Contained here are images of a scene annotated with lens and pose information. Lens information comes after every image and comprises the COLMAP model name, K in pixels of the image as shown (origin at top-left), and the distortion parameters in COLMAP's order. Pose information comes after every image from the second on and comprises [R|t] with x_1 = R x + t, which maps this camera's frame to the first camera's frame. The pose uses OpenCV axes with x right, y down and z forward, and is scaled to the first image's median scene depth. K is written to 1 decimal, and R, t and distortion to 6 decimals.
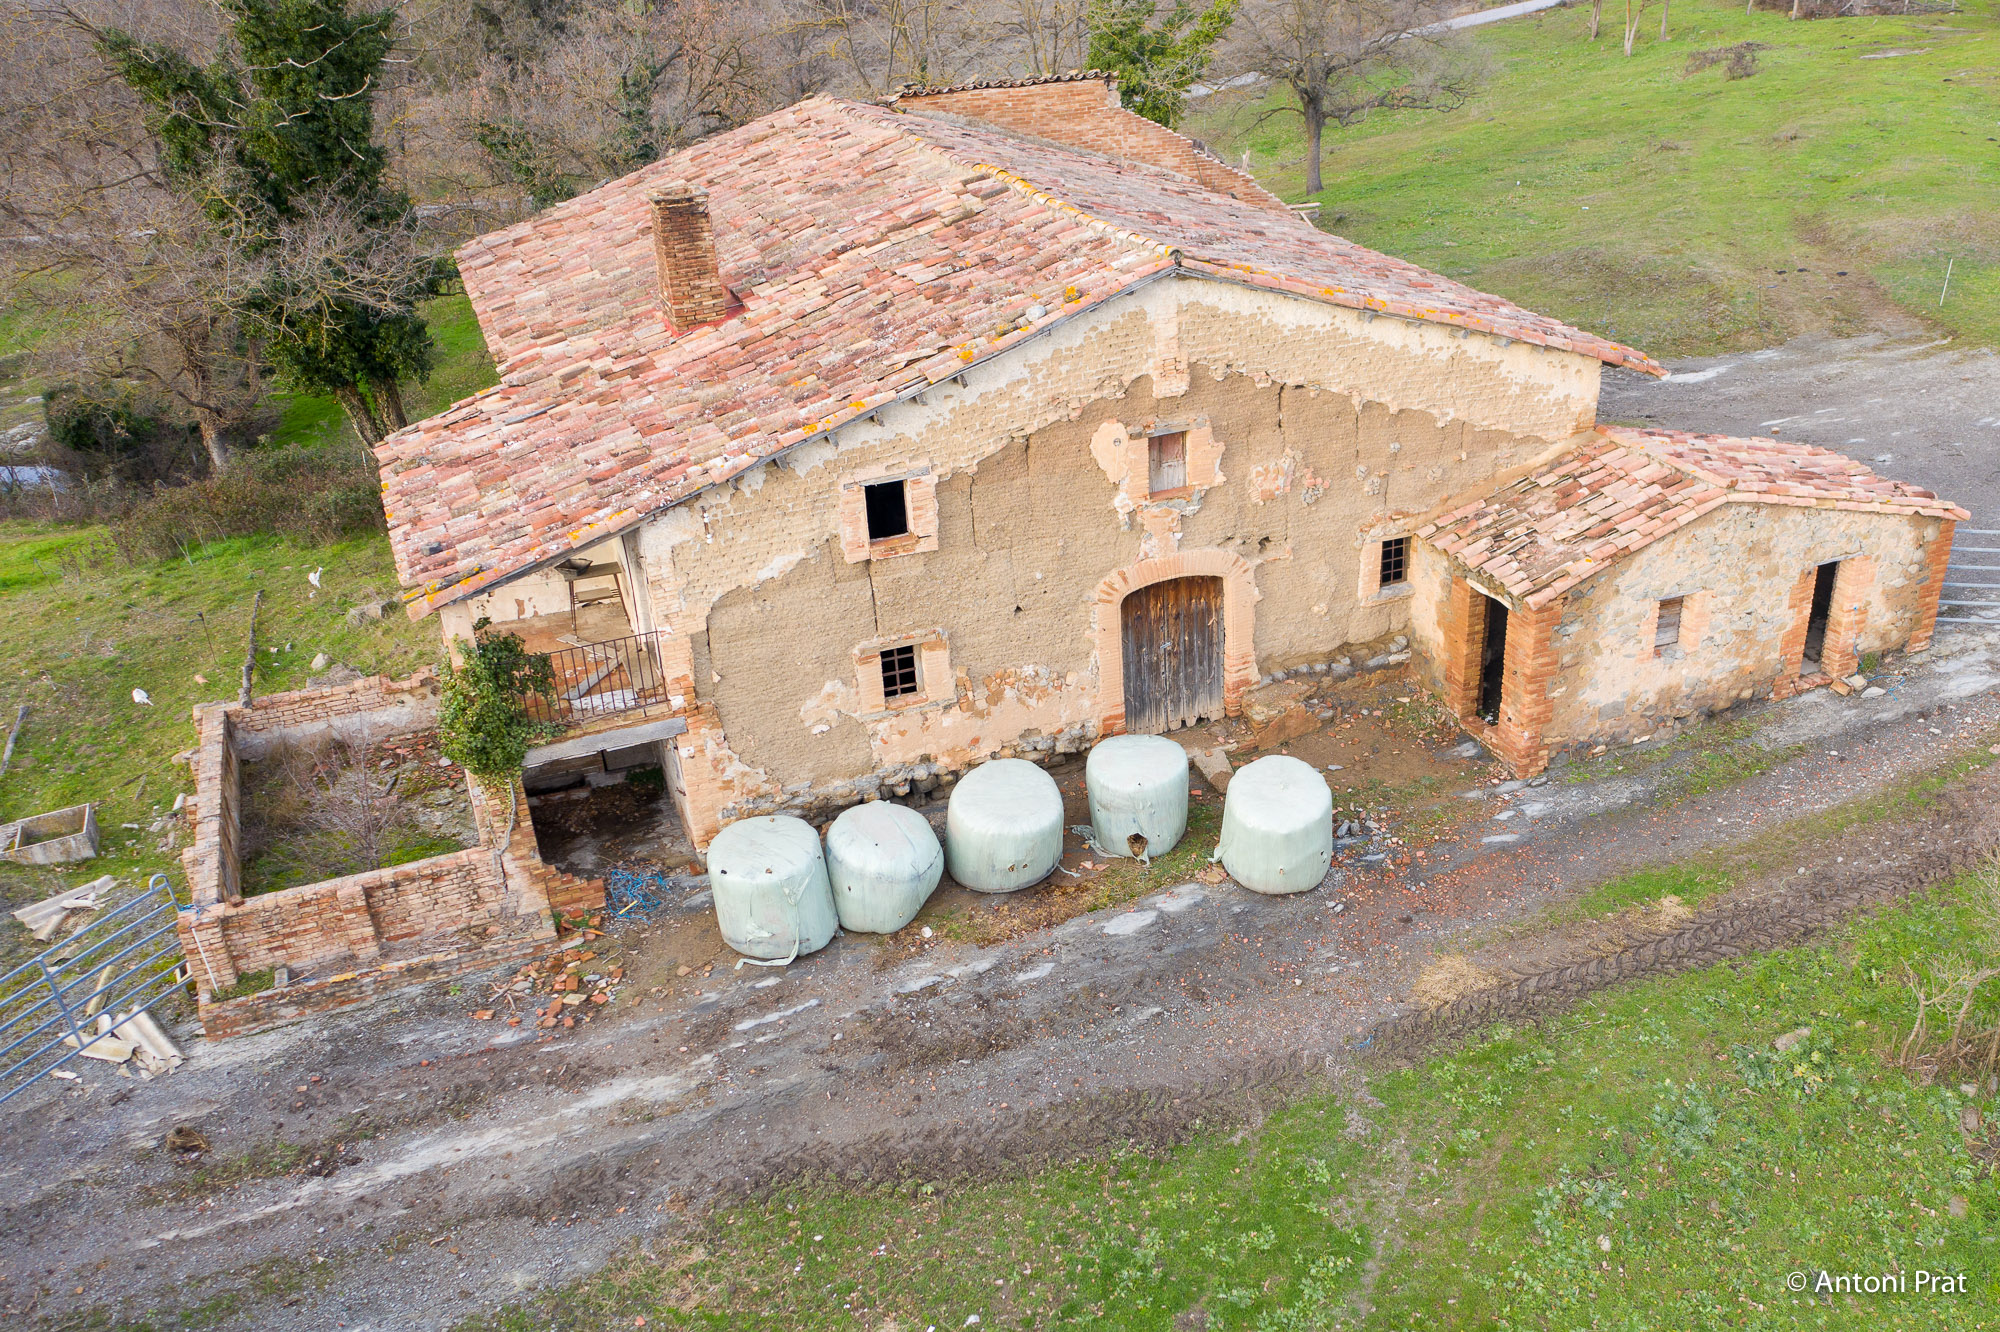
lens RADIAL K [[1791.9, 0, 1132.9], [0, 1791.9, 762.6], [0, 0, 1]] dist [-0.023947, 0.022515]
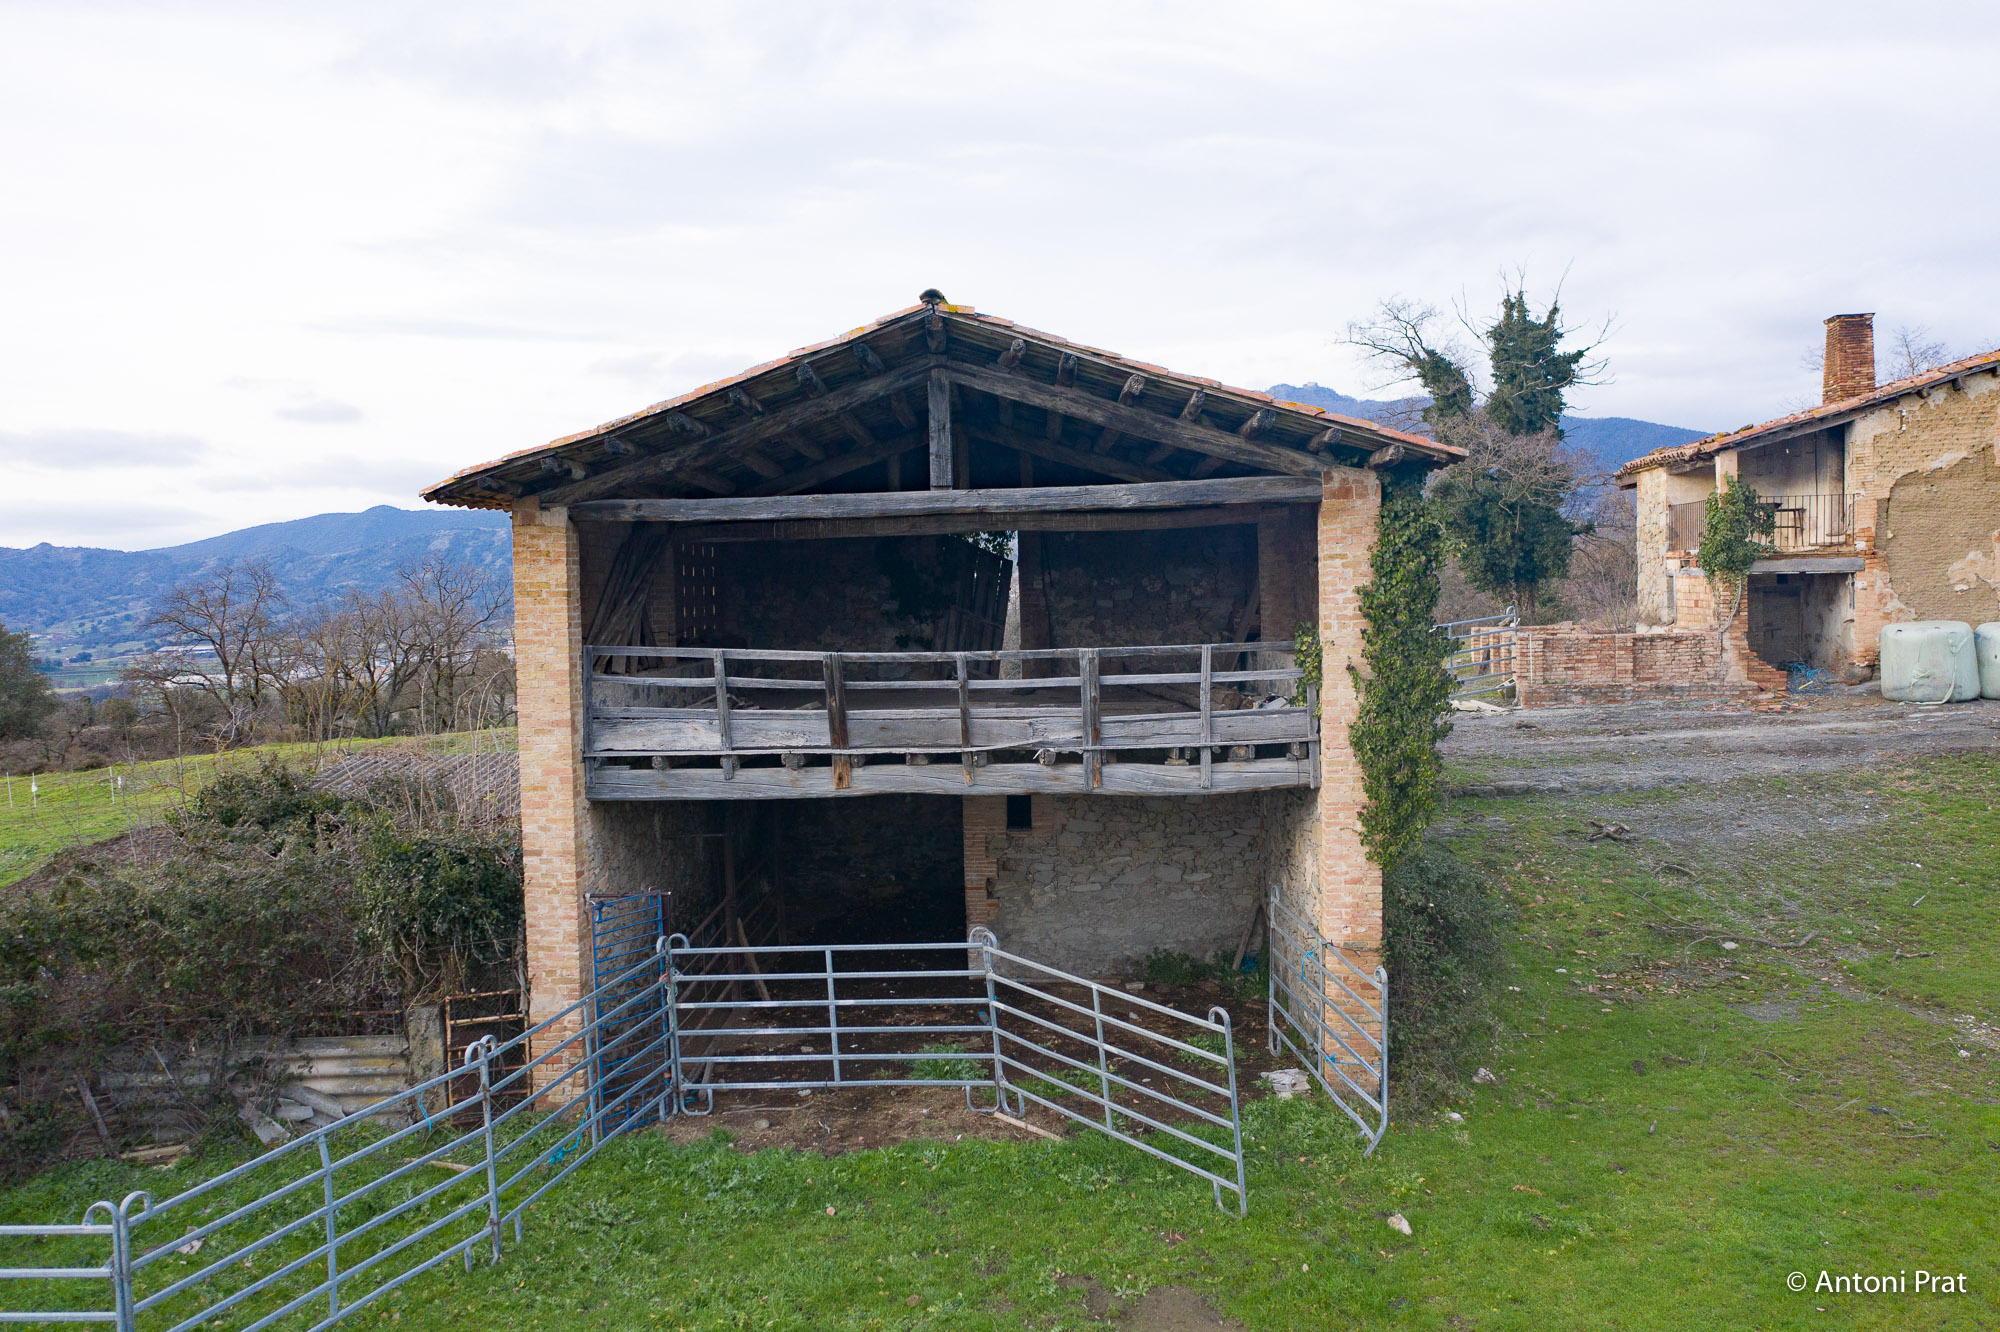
lens RADIAL K [[1569.8, 0, 998.4], [0, 1569.8, 675.7], [0, 0, 1]] dist [-0.024416, 0.016387]
pose [[0.843374, 0.035202, -0.536173, -0.158404], [-0.254458, 0.905034, -0.340830, 0.675832], [0.473257, 0.423881, 0.772239, -0.285253]]
